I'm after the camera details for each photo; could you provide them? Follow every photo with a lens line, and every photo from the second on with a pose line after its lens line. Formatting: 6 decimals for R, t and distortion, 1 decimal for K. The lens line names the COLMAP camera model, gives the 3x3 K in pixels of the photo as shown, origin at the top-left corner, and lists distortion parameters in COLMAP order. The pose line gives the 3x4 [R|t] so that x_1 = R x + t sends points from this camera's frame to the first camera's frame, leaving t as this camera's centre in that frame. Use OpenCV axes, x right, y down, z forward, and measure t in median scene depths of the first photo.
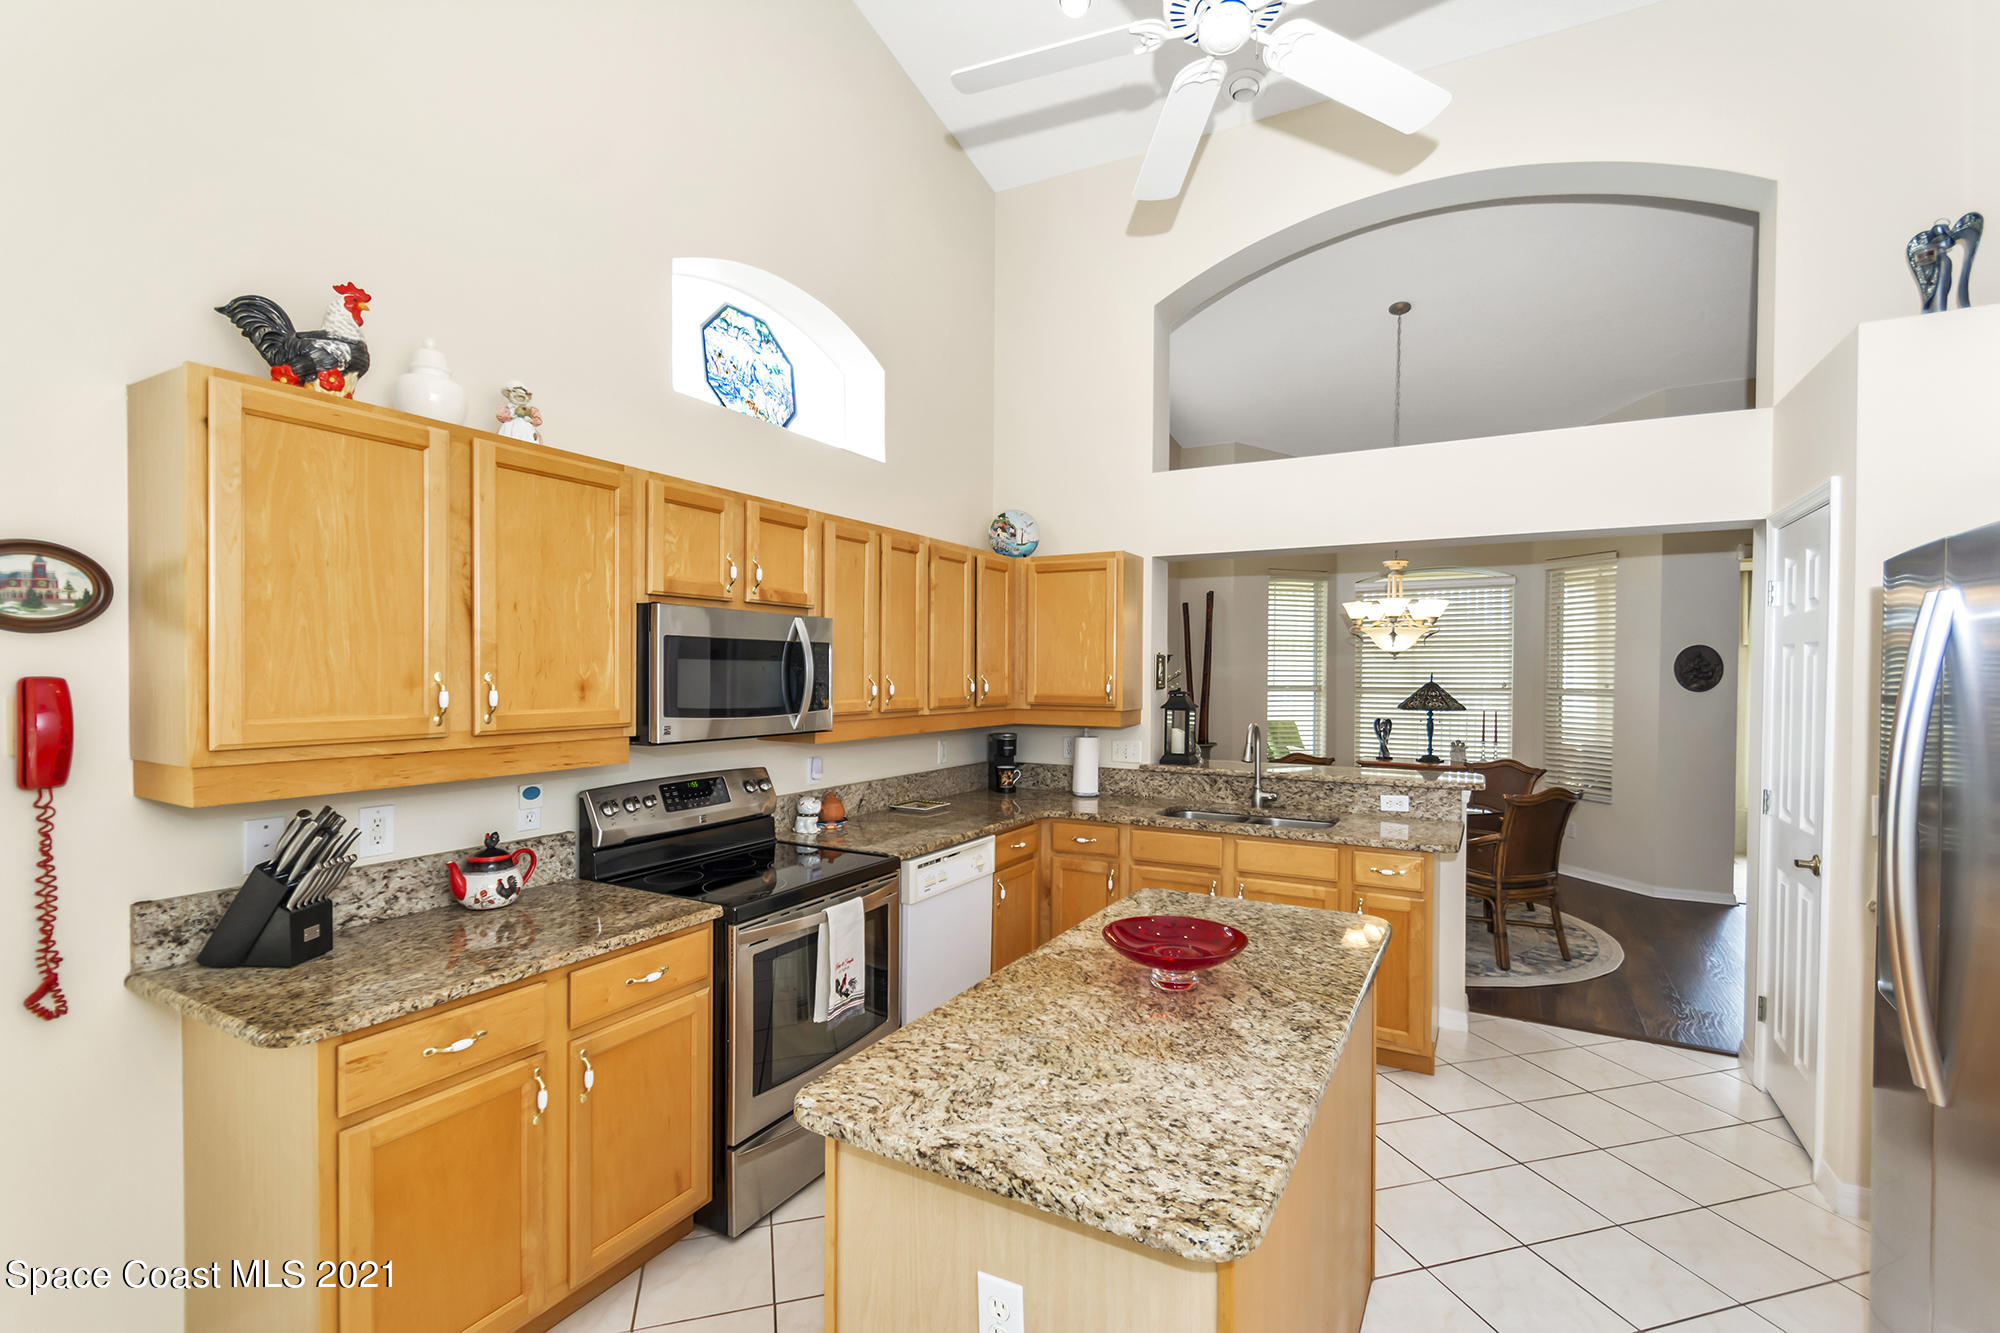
lens RADIAL K [[890.2, 0, 1001.2], [0, 890.2, 677.9], [0, 0, 1]] dist [0.001781, -0.000013]
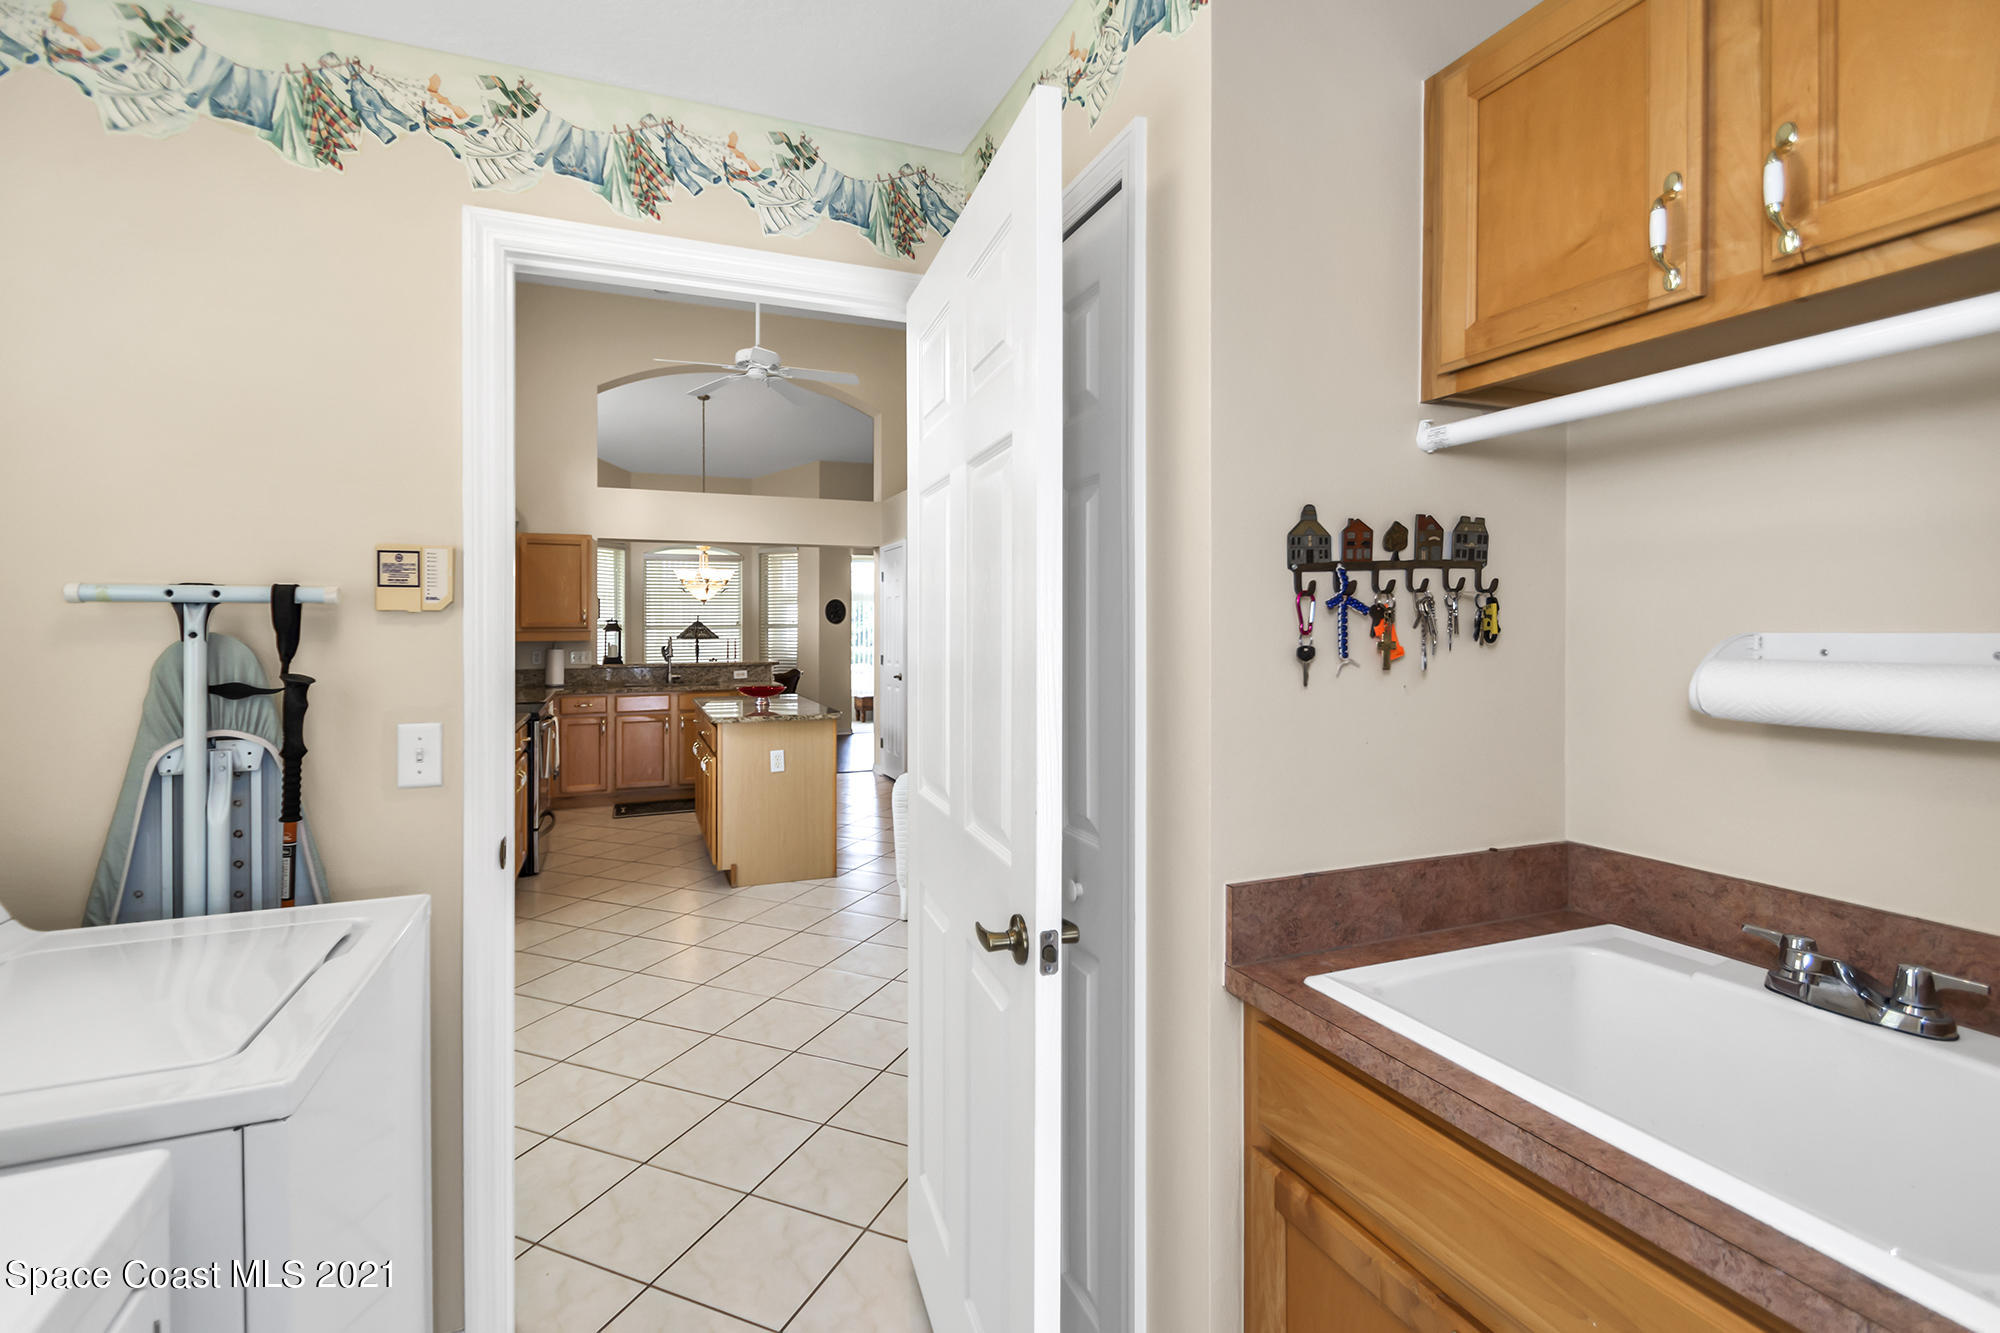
lens RADIAL K [[905.0, 0, 997.2], [0, 905.0, 630.1], [0, 0, 1]] dist [-0.000341, -0.000027]
pose [[0.613943, -0.005793, 0.789329, -0.805386], [0.010172, 0.999948, -0.000574, 0.049114], [-0.789285, 0.008382, 0.613970, -0.697991]]
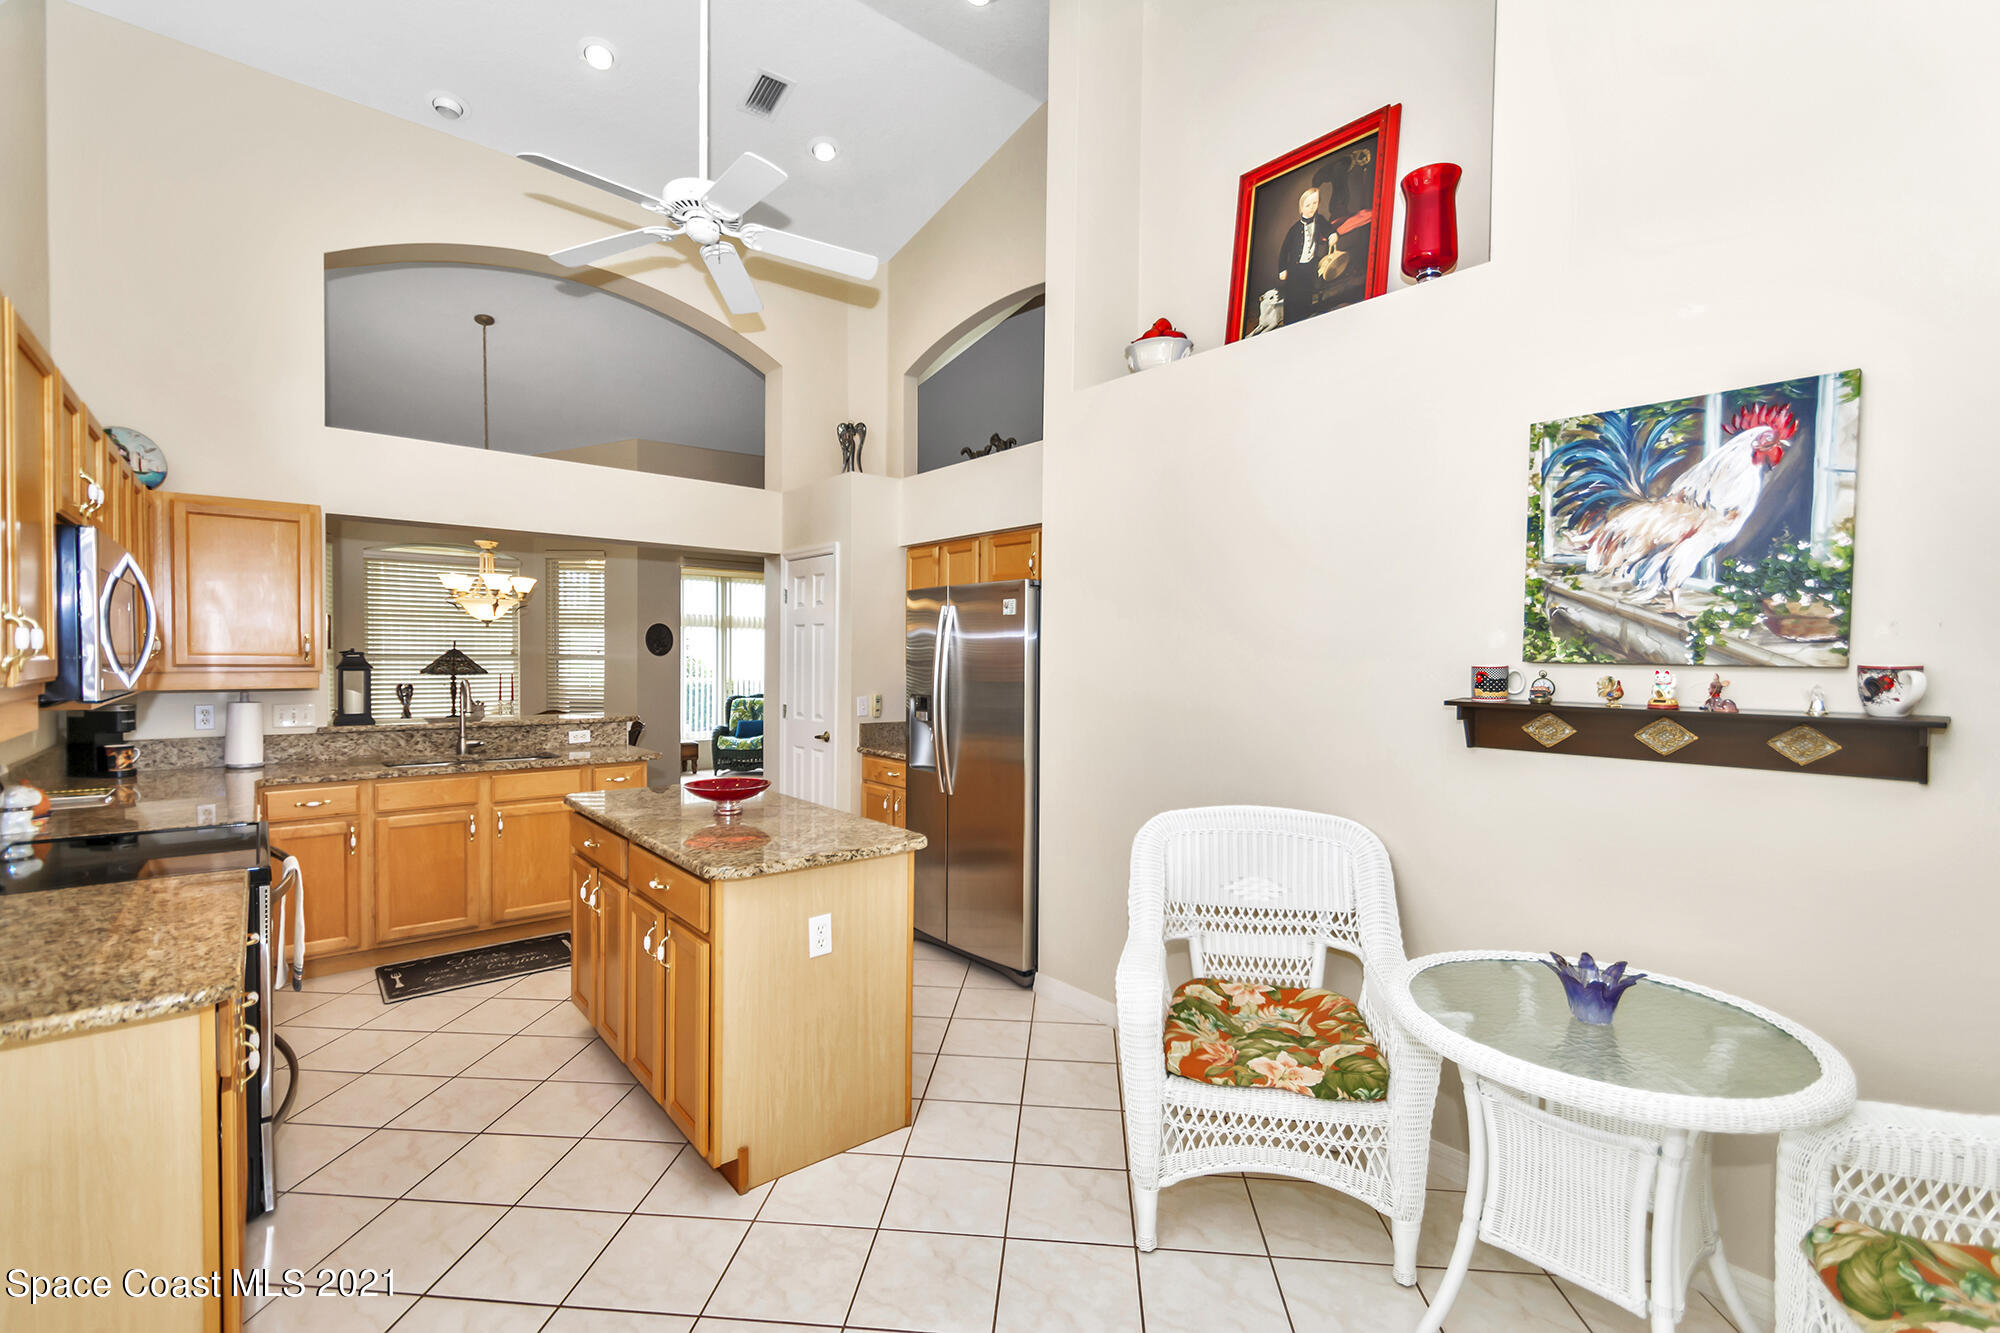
lens RADIAL K [[890.2, 0, 1001.2], [0, 890.2, 677.9], [0, 0, 1]] dist [0.001781, -0.000013]
pose [[0.350486, -0.023553, 0.936272, -0.565858], [-0.001326, 0.999670, 0.025645, 0.020013], [-0.936567, -0.010230, 0.350339, -0.038445]]
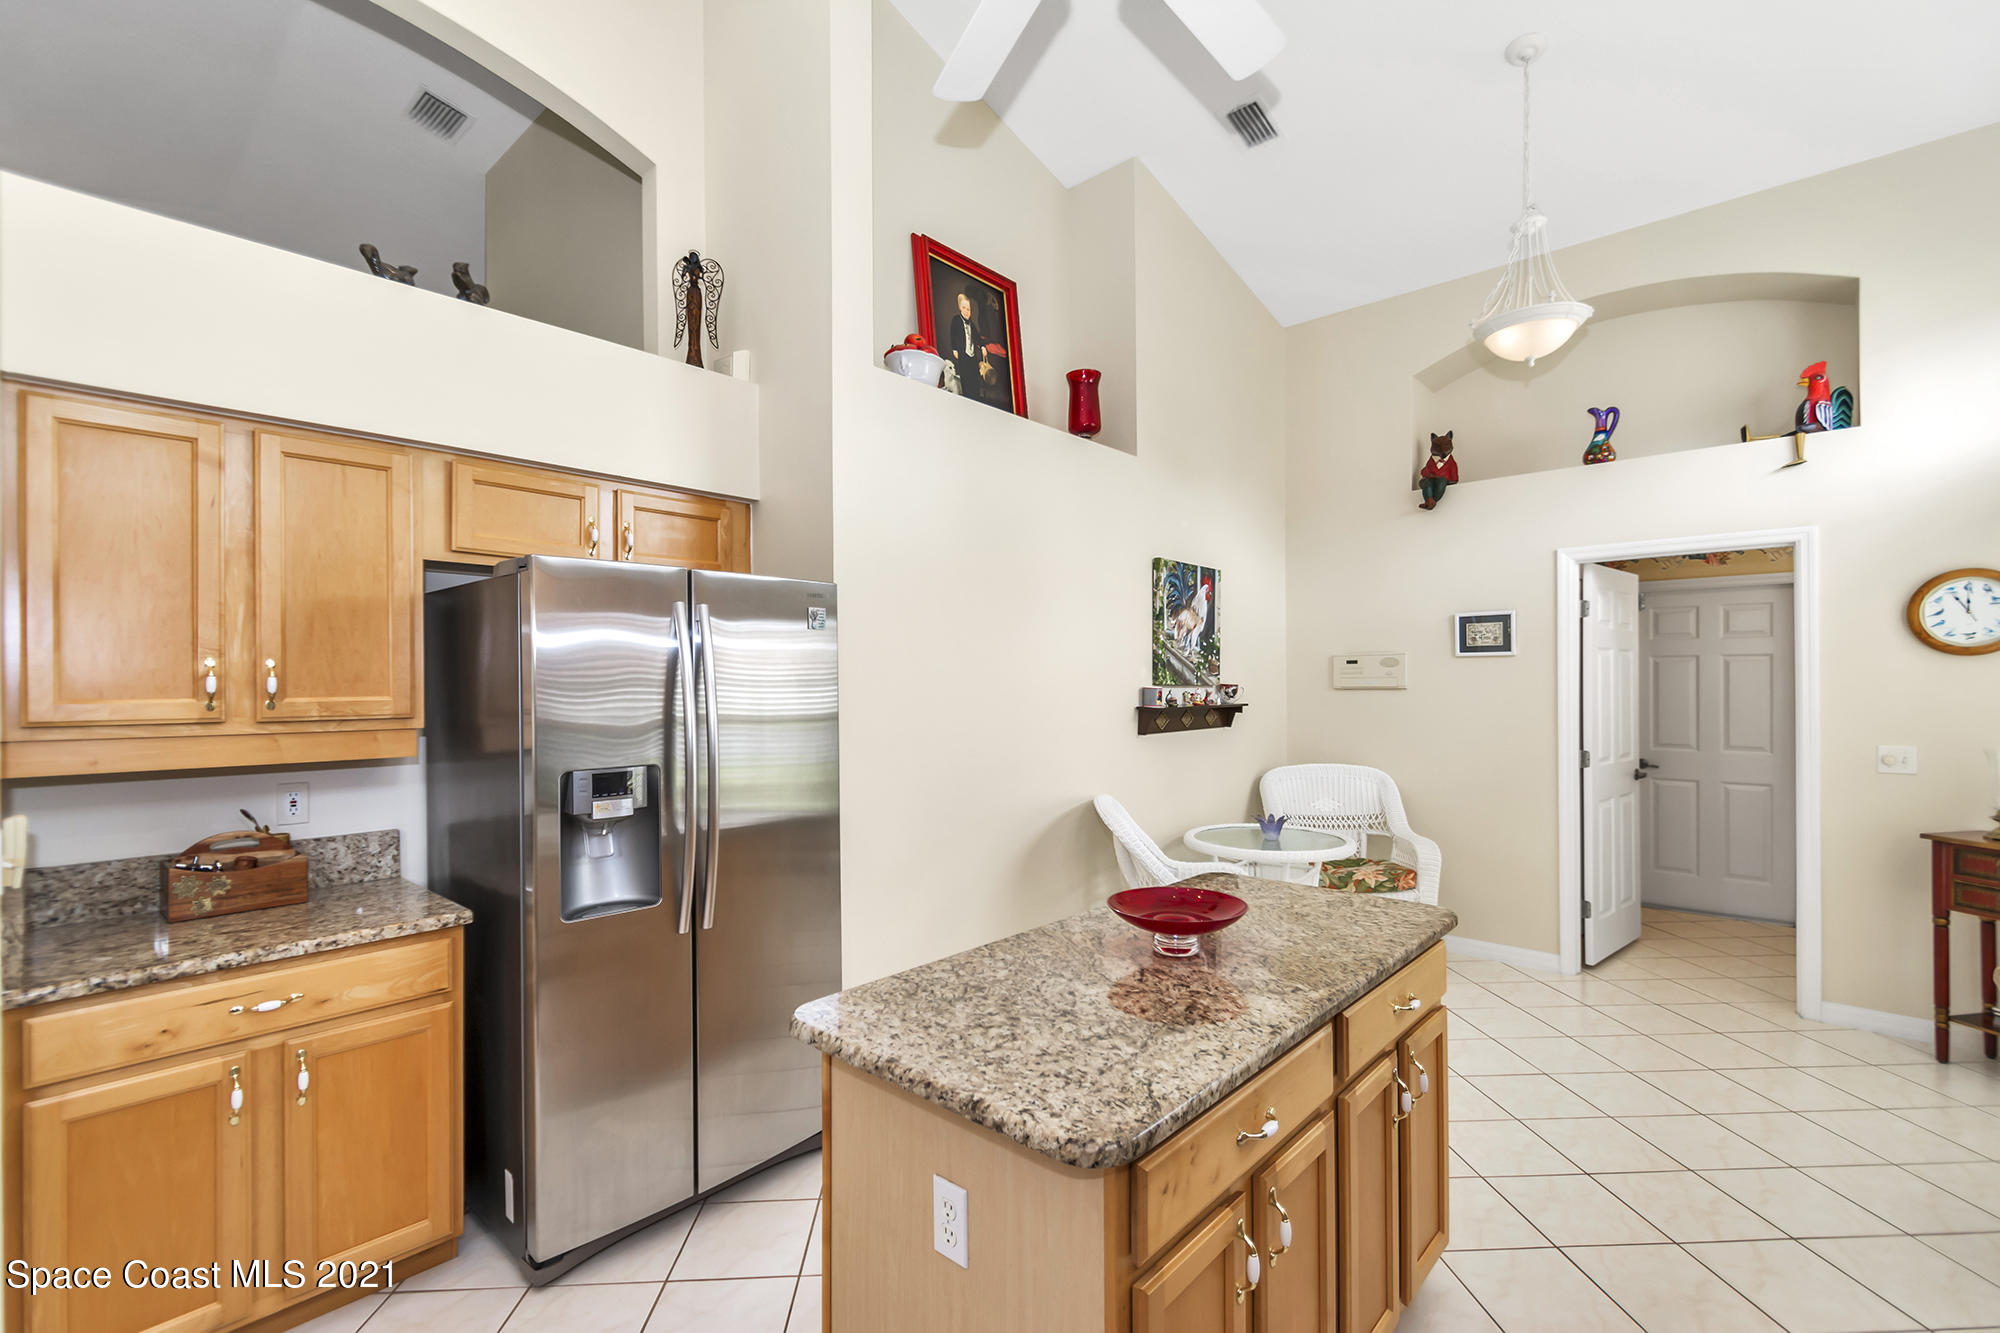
lens RADIAL K [[872.8, 0, 1013.2], [0, 872.8, 681.9], [0, 0, 1]] dist [0.001011, -0.000487]
pose [[-0.978357, -0.000893, 0.206923, 0.080677], [0.000656, 0.999972, 0.007417, 0.012273], [-0.206924, 0.007392, -0.978329, 0.957900]]
